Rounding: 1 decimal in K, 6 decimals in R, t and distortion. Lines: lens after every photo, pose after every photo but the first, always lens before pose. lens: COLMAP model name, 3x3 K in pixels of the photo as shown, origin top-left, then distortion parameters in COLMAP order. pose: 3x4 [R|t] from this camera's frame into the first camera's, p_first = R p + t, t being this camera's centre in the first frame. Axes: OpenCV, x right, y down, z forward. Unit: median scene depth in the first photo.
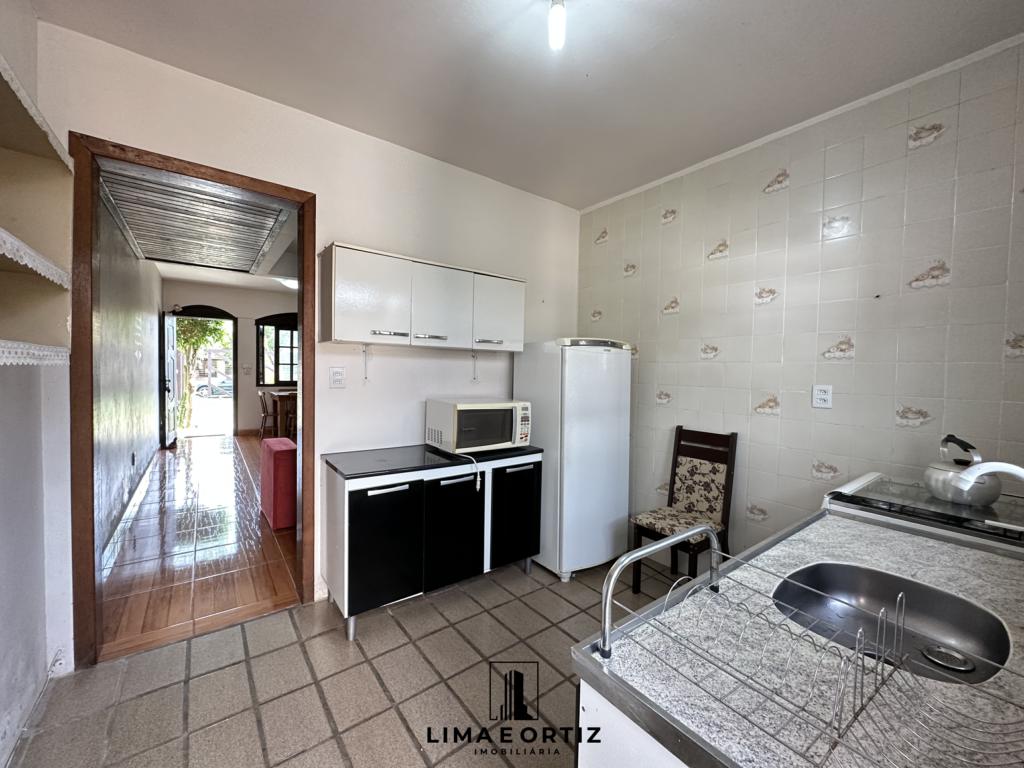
lens RADIAL K [[409.2, 0, 509.8], [0, 409.2, 383.2], [0, 0, 1]] dist [-0.003583, 0.000519]
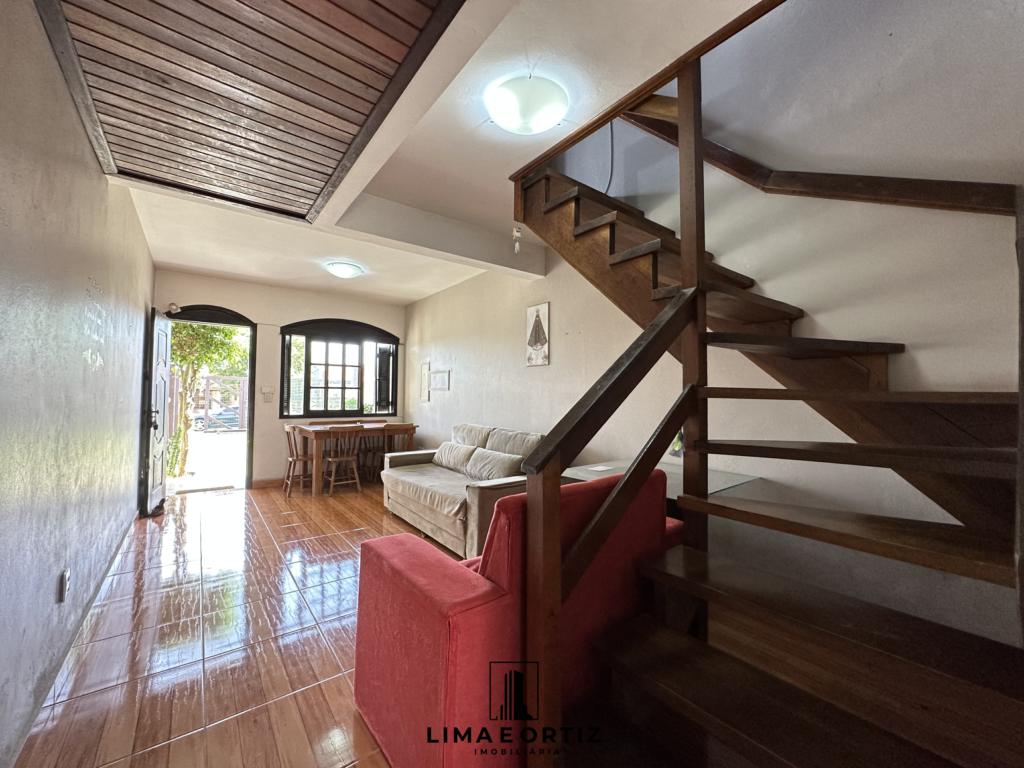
lens RADIAL K [[409.2, 0, 511.7], [0, 409.2, 382.5], [0, 0, 1]] dist [-0.003583, 0.000519]
pose [[0.999811, -0.012961, 0.014487, -0.208731], [0.013942, 0.997461, -0.069839, 0.000994], [-0.013546, 0.070028, 0.997453, 0.255785]]
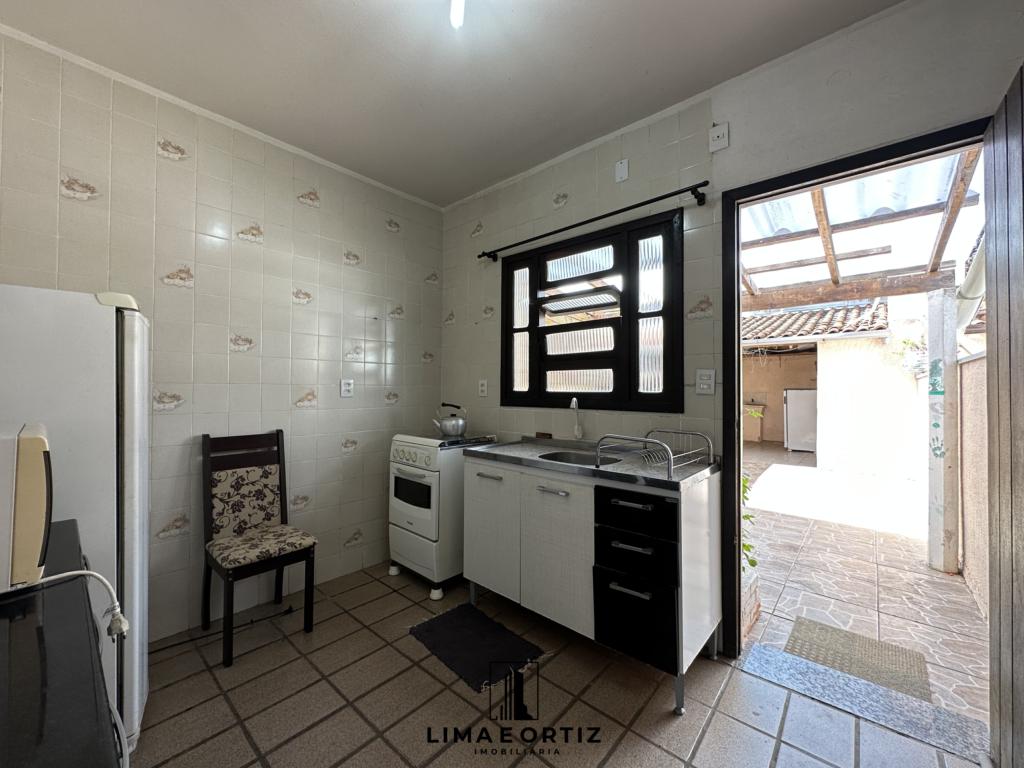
lens RADIAL K [[409.2, 0, 509.8], [0, 409.2, 384.9], [0, 0, 1]] dist [-0.003583, 0.000519]
pose [[-0.196076, -0.009789, 0.980540, -0.529631], [0.026205, 0.999541, 0.015219, 0.014668], [-0.980239, 0.028680, -0.195729, 0.670086]]
